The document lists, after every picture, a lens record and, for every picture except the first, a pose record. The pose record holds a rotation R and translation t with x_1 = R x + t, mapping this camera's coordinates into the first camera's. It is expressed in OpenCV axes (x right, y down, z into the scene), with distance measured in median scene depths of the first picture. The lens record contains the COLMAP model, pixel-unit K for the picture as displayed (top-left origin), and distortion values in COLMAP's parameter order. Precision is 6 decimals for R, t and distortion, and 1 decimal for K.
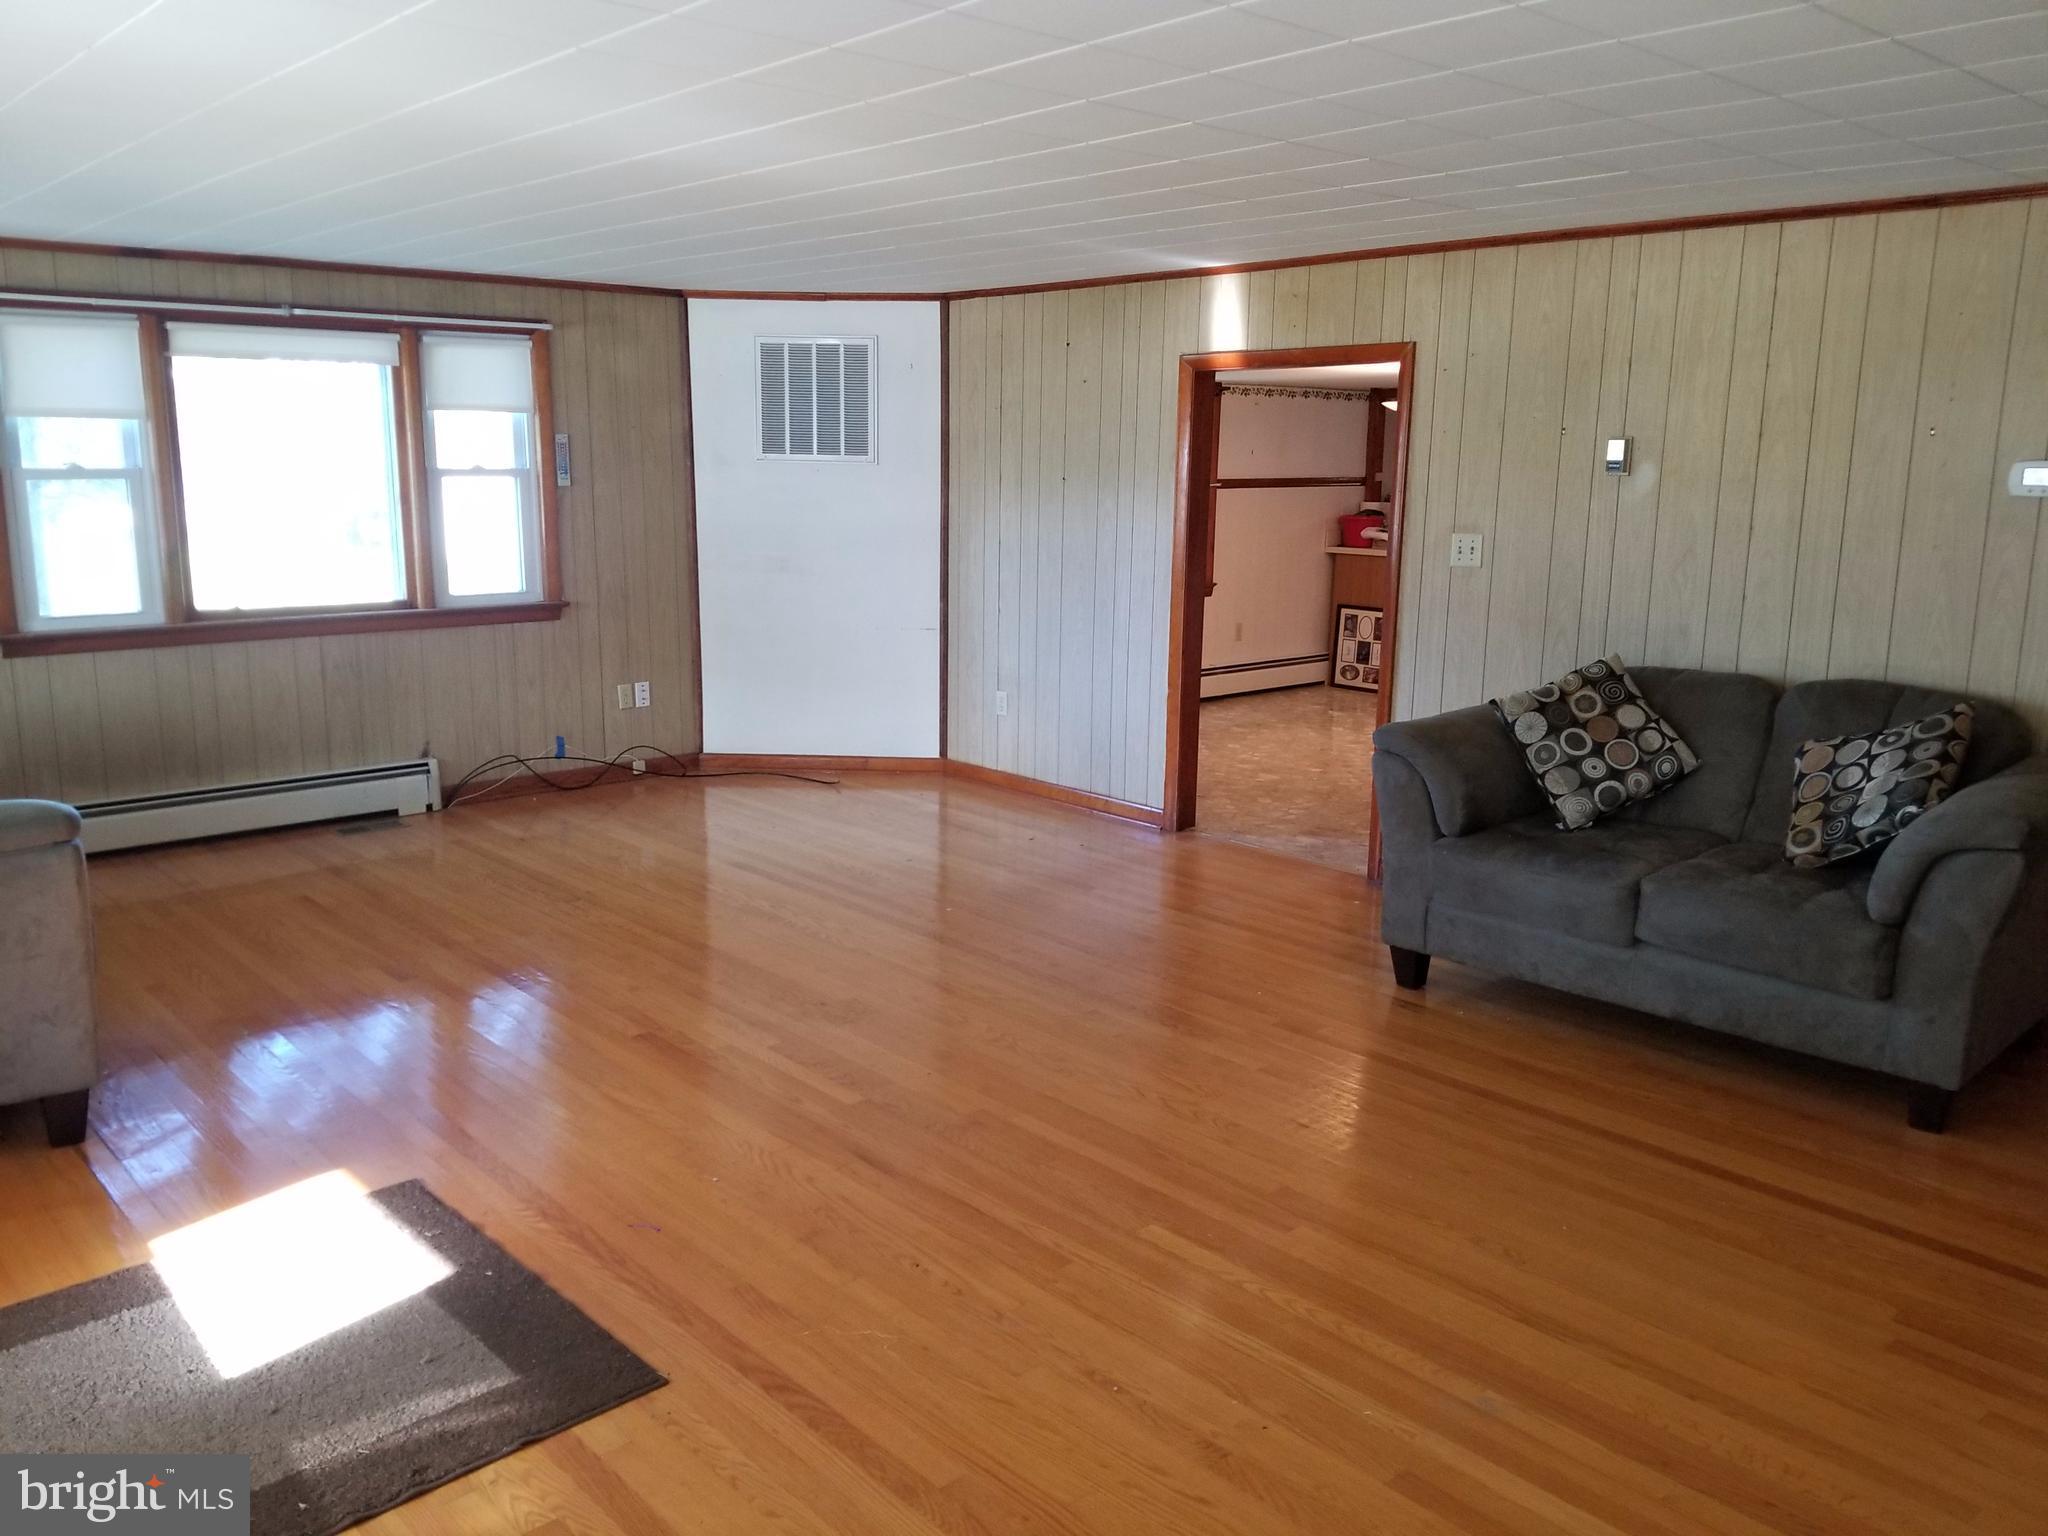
lens RADIAL K [[1509.0, 0, 1024.0], [0, 1509.0, 768.0], [0, 0, 1]] dist [0.006887, -0.039896]
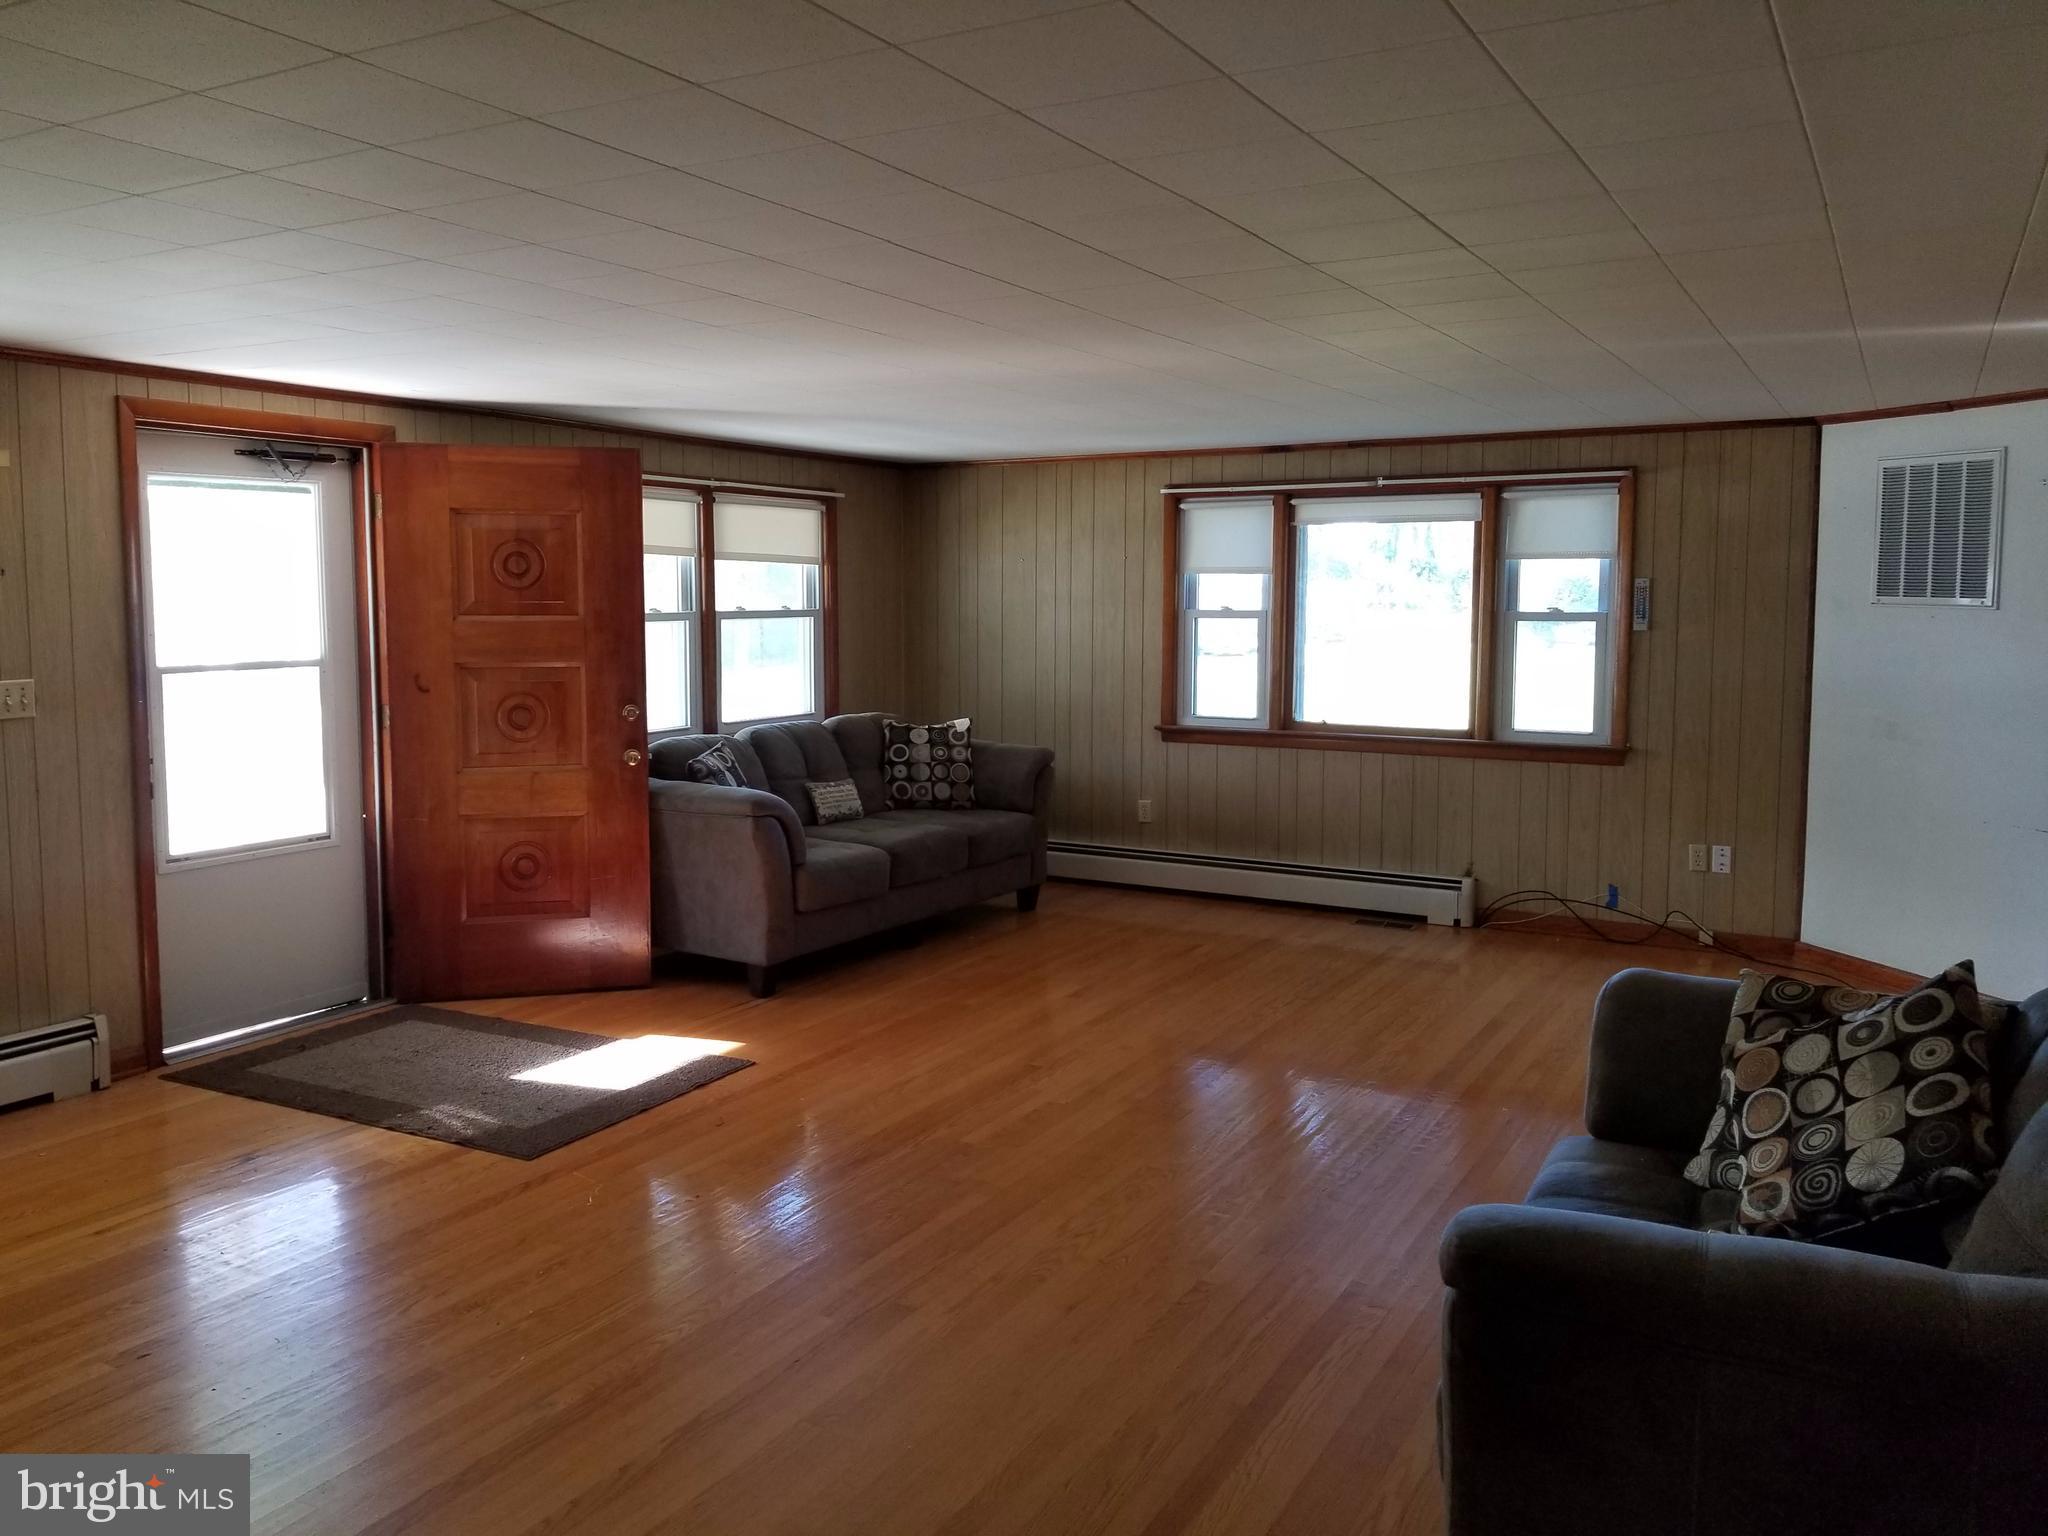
lens RADIAL K [[1575.4, 0, 1024.0], [0, 1575.4, 726.3], [0, 0, 1]] dist [-0.055294, -0.001875]
pose [[0.283973, 0.069990, -0.956274, 0.725967], [-0.190623, 0.981545, 0.015233, -0.087085], [0.939693, 0.177962, 0.292074, 0.454232]]
